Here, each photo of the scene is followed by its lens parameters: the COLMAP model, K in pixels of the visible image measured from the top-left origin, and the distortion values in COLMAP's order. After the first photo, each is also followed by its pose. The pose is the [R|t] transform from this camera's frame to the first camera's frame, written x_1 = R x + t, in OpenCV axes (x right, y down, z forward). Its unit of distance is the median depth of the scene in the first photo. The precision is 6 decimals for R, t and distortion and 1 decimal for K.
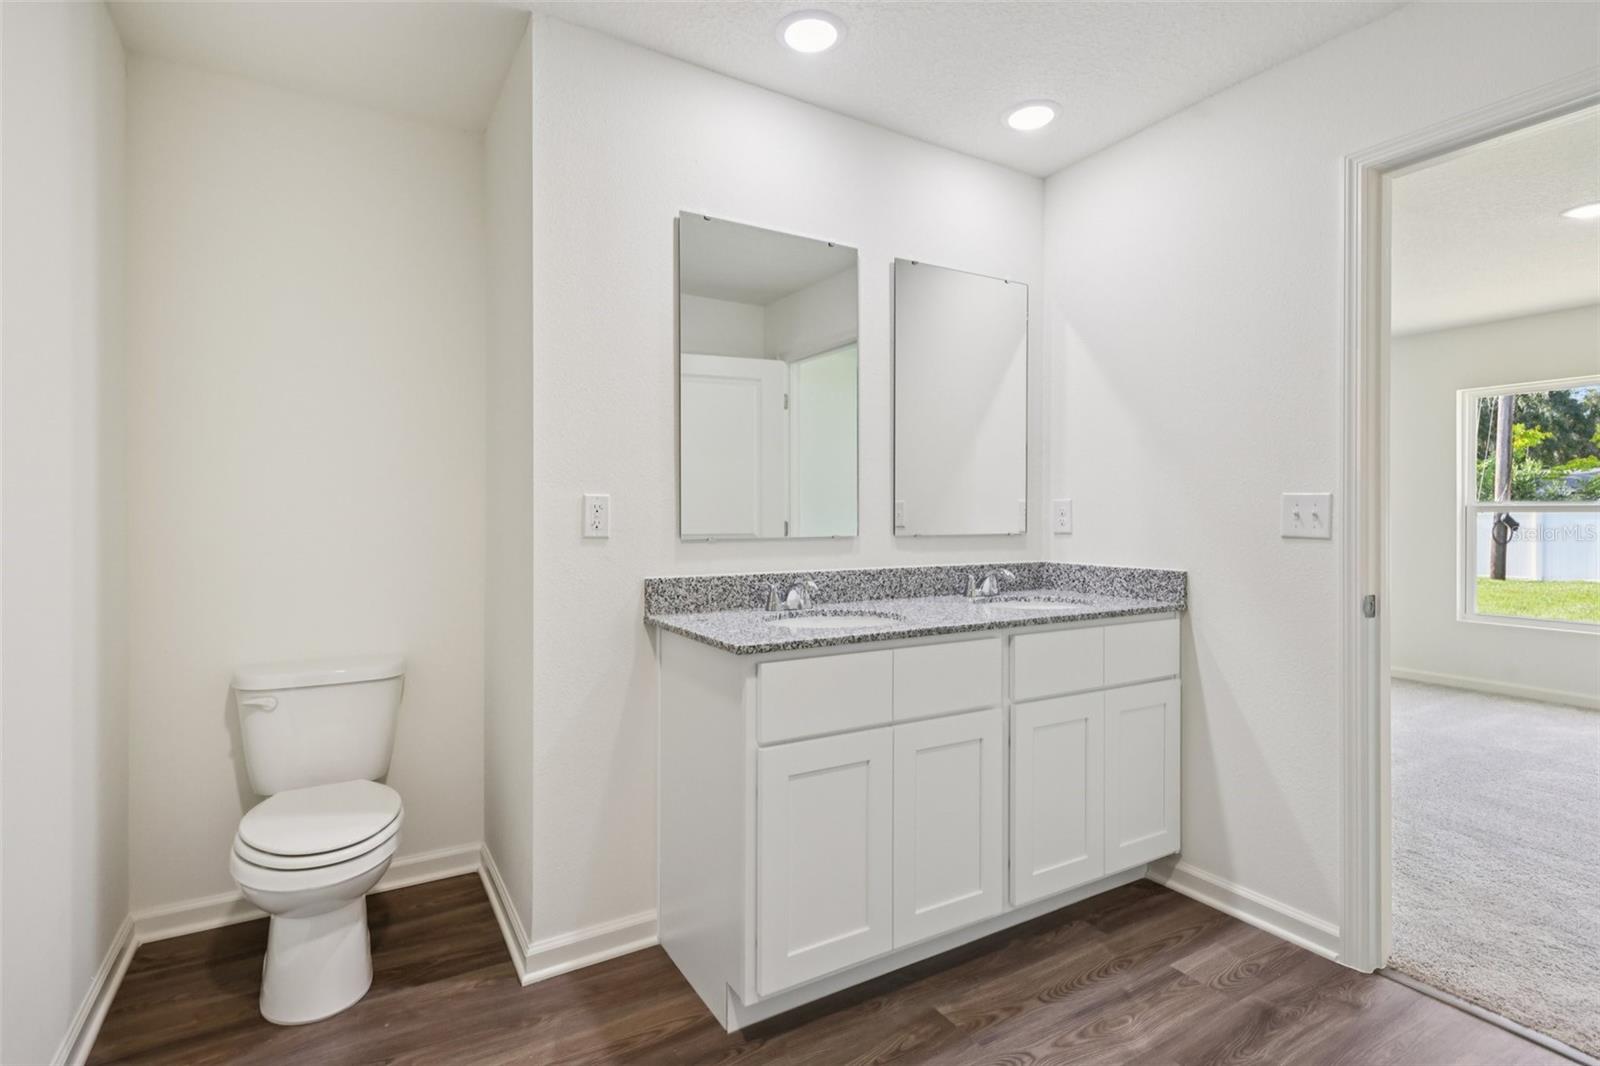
lens RADIAL K [[761.9, 0, 795.4], [0, 761.9, 508.7], [0, 0, 1]] dist [0.001925, 0.000147]
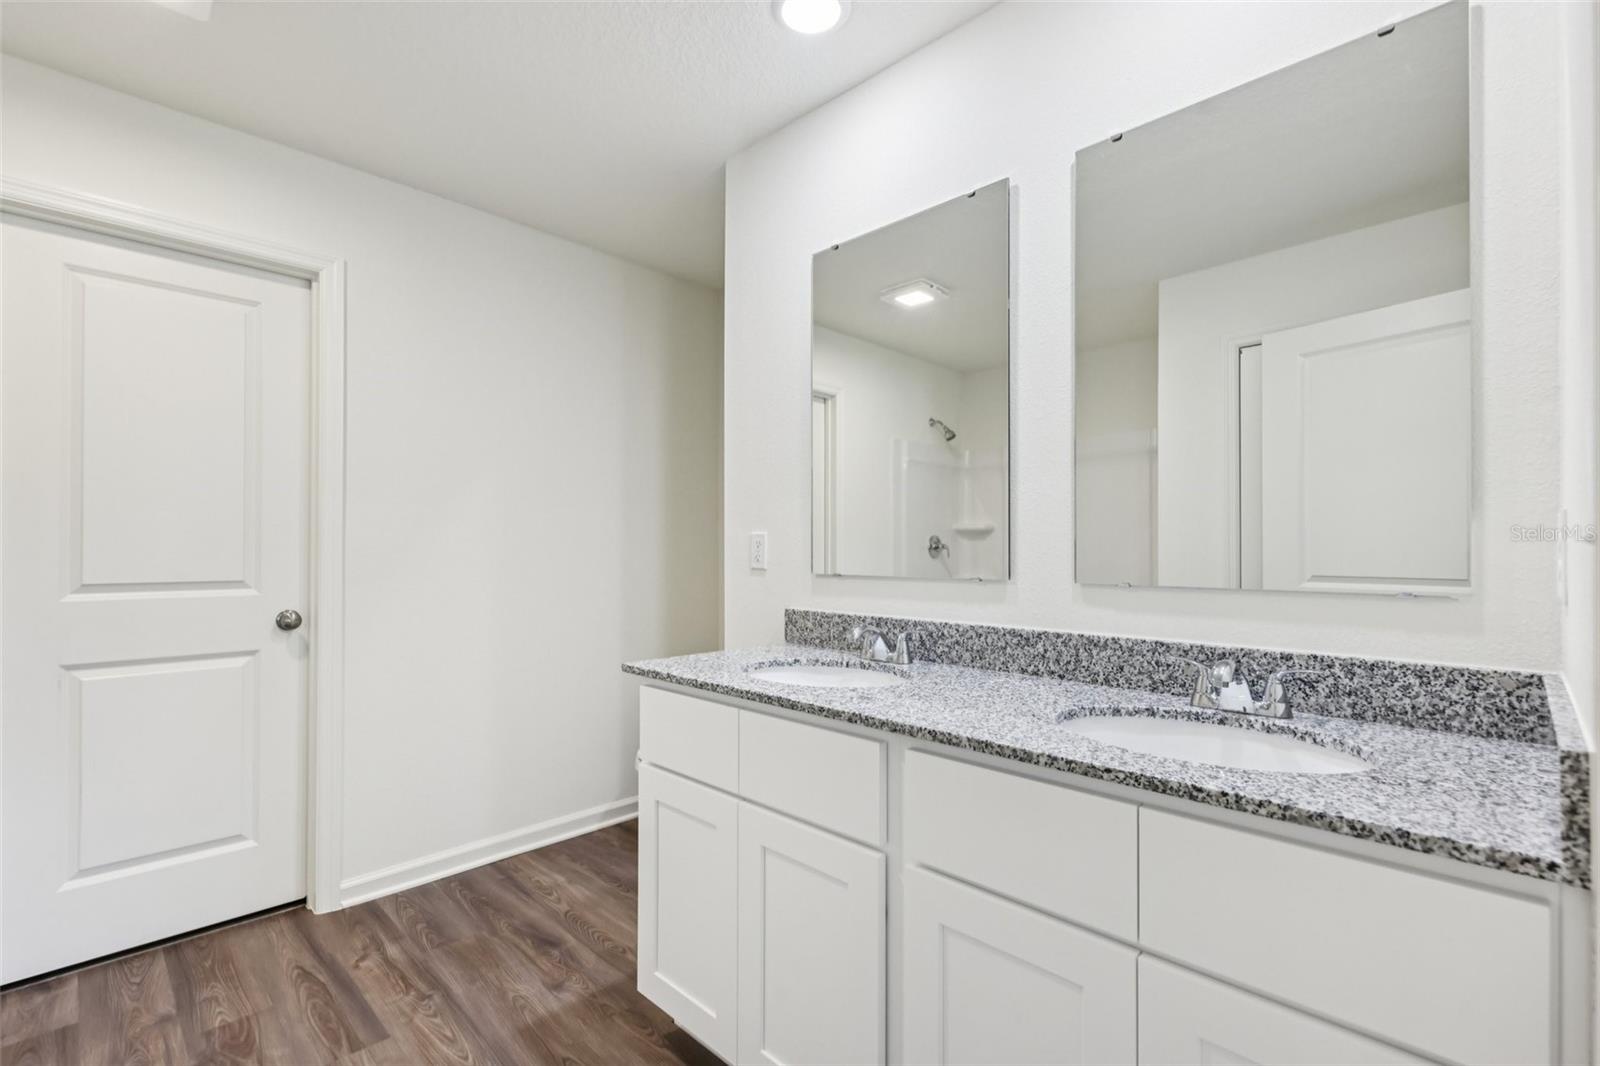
lens RADIAL K [[725.4, 0, 797.5], [0, 725.4, 536.3], [0, 0, 1]] dist [0.002664, -0.000479]
pose [[0.245695, -0.018680, -0.969167, 0.713531], [0.004836, 0.999825, -0.018045, 0.006720], [0.969335, -0.000254, 0.245742, 0.667007]]
